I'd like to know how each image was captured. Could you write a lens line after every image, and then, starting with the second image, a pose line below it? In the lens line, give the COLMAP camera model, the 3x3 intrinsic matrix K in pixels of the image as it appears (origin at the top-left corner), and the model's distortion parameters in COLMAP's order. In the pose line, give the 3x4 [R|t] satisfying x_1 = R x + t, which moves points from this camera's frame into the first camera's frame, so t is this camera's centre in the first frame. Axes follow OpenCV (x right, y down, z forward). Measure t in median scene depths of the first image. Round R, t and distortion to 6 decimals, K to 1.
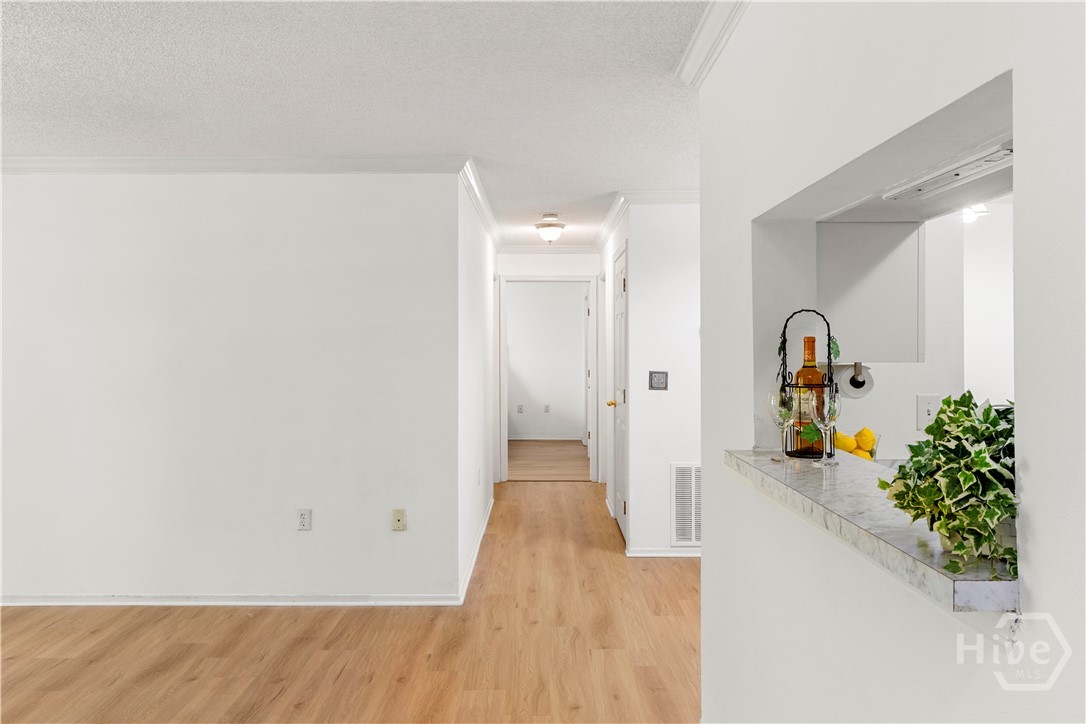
lens RADIAL K [[800.5, 0, 543.6], [0, 800.5, 325.5], [0, 0, 1]] dist [0.007806, -0.006548]
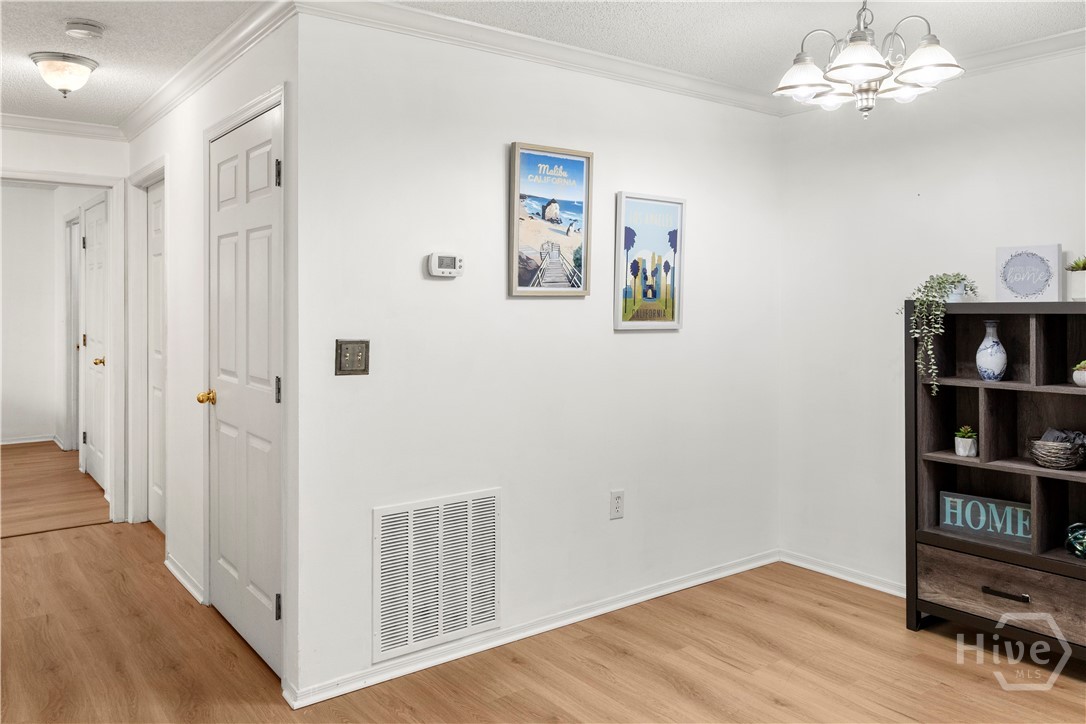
lens RADIAL K [[811.3, 0, 545.7], [0, 811.3, 294.6], [0, 0, 1]] dist [0.005138, -0.004775]
pose [[0.793795, 0.001411, 0.608184, -0.063989], [-0.013203, 0.999802, 0.014912, 0.014071], [-0.608042, -0.019867, 0.793656, 0.394758]]
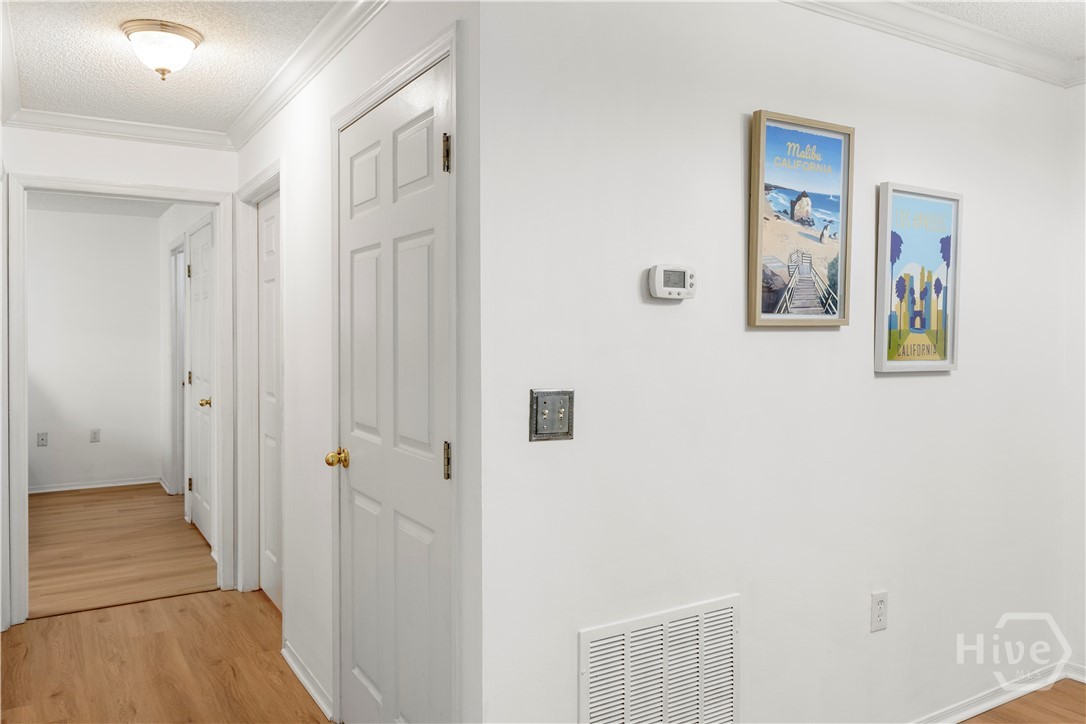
lens RADIAL K [[800.5, 0, 543.6], [0, 800.5, 325.5], [0, 0, 1]] dist [0.007806, -0.006548]
pose [[0.852005, -0.000929, 0.523533, -0.041193], [-0.007566, 0.999872, 0.014087, 0.017853], [-0.523479, -0.015963, 0.851889, 0.545967]]
